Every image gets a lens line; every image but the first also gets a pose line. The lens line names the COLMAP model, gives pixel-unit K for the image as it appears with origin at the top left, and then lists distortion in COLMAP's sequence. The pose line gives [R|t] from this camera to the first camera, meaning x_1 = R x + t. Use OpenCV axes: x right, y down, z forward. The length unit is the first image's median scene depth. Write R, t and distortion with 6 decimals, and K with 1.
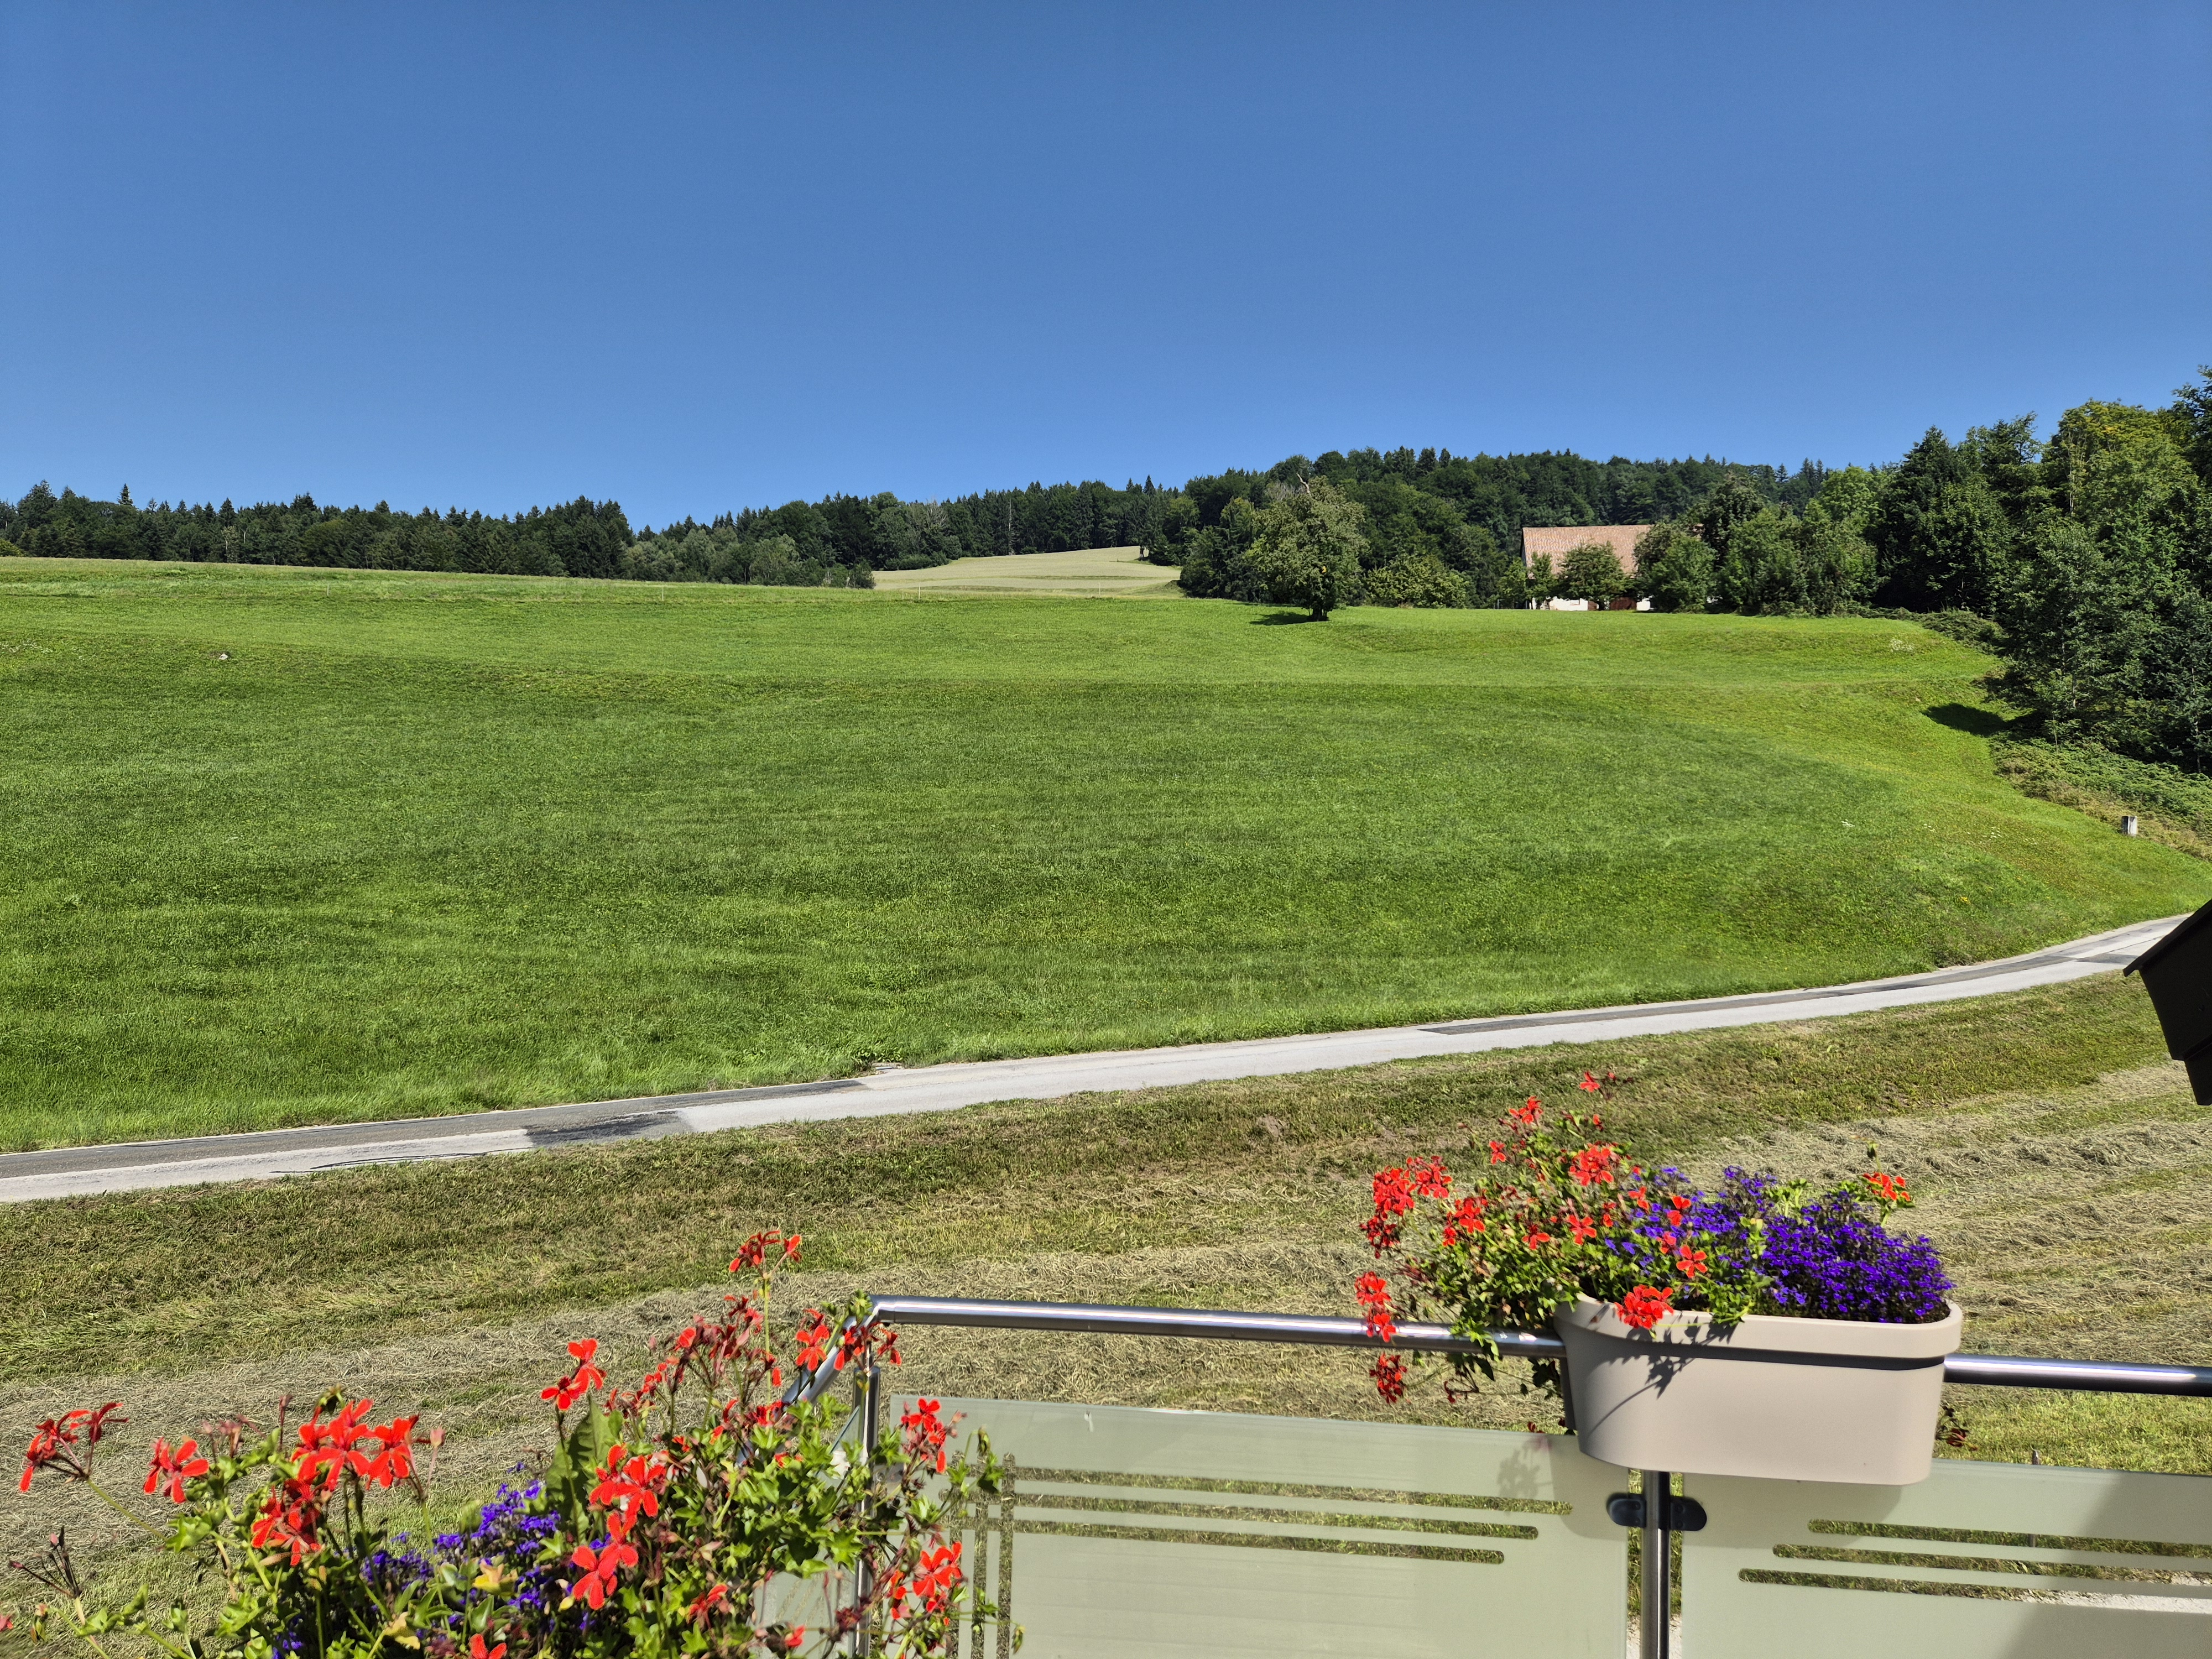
lens RADIAL K [[1460.8, 0, 1096.9], [0, 1460.8, 819.3], [0, 0, 1]] dist [0.068559, -0.053020]
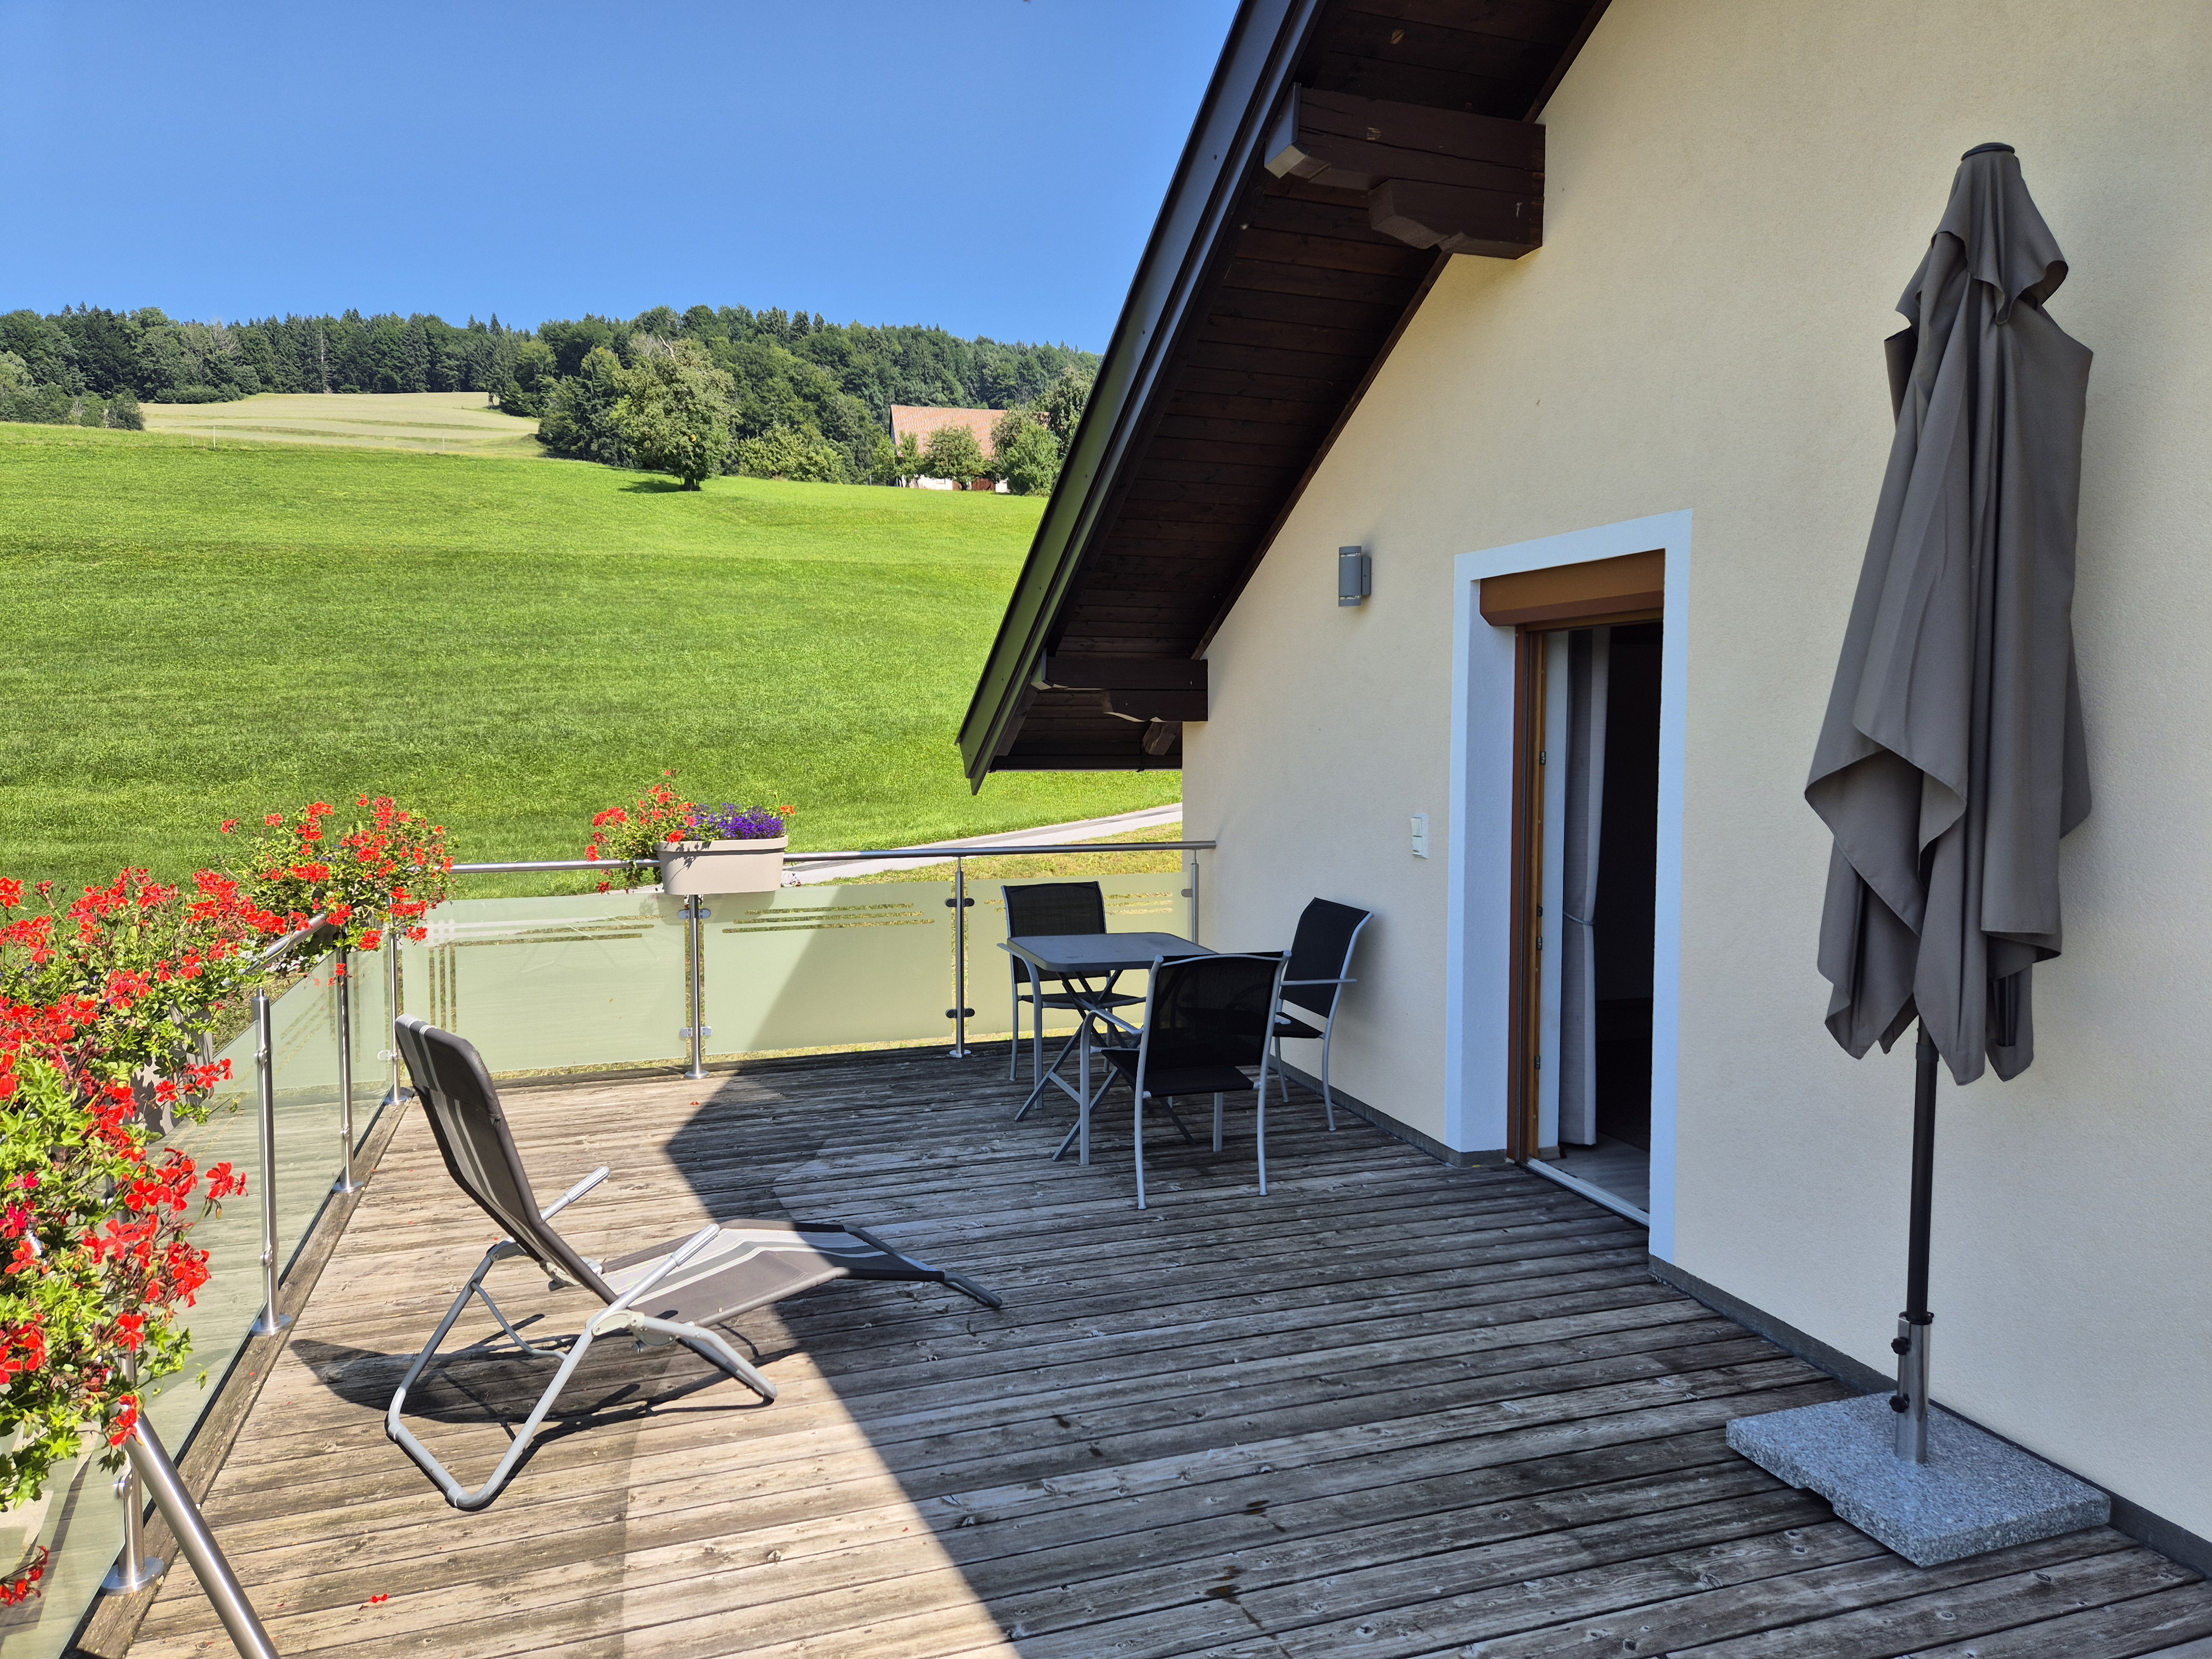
lens RADIAL K [[1460.8, 0, 1096.9], [0, 1460.8, 819.3], [0, 0, 1]] dist [0.068559, -0.053020]
pose [[0.917713, -0.055190, 0.393392, -0.000499], [0.020757, 0.995611, 0.091254, 0.000528], [-0.396702, -0.075579, 0.914831, -0.036665]]
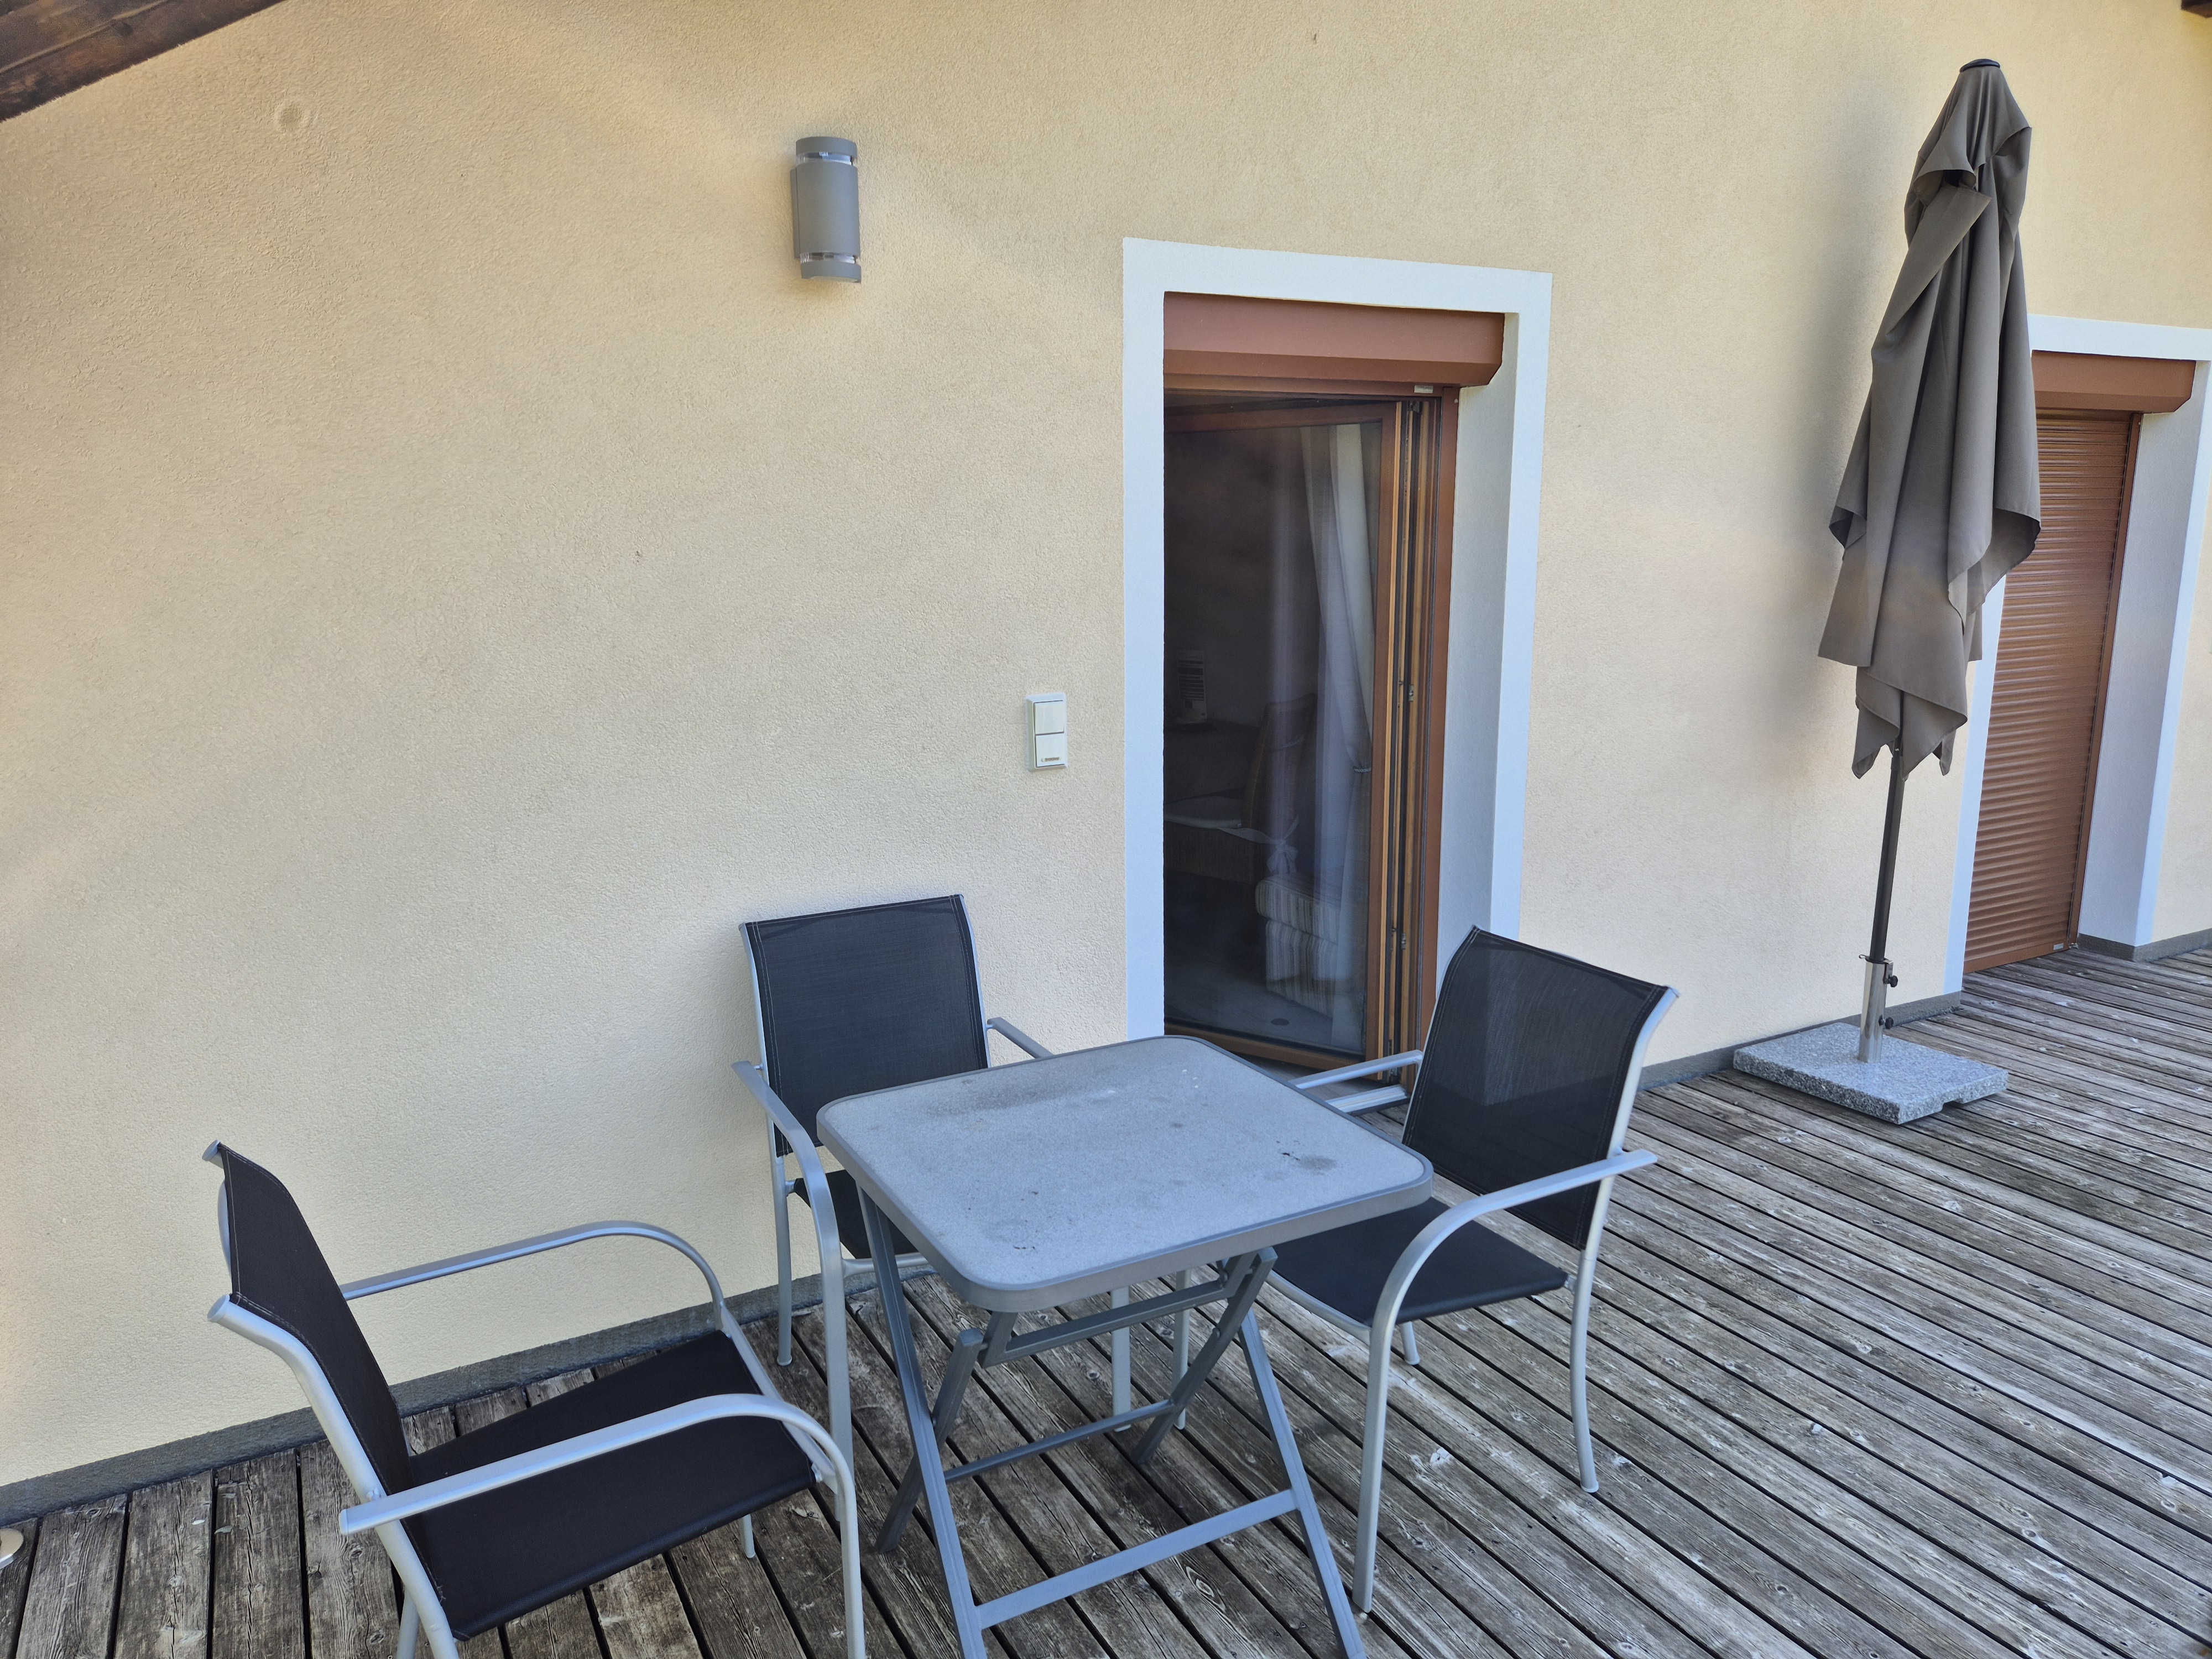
lens RADIAL K [[1460.8, 0, 1096.9], [0, 1460.8, 819.3], [0, 0, 1]] dist [0.068559, -0.053020]
pose [[-0.544399, -0.179958, 0.819295, 0.042775], [-0.007306, 0.977696, 0.209896, 0.008275], [-0.838795, 0.108282, -0.533572, 0.428628]]
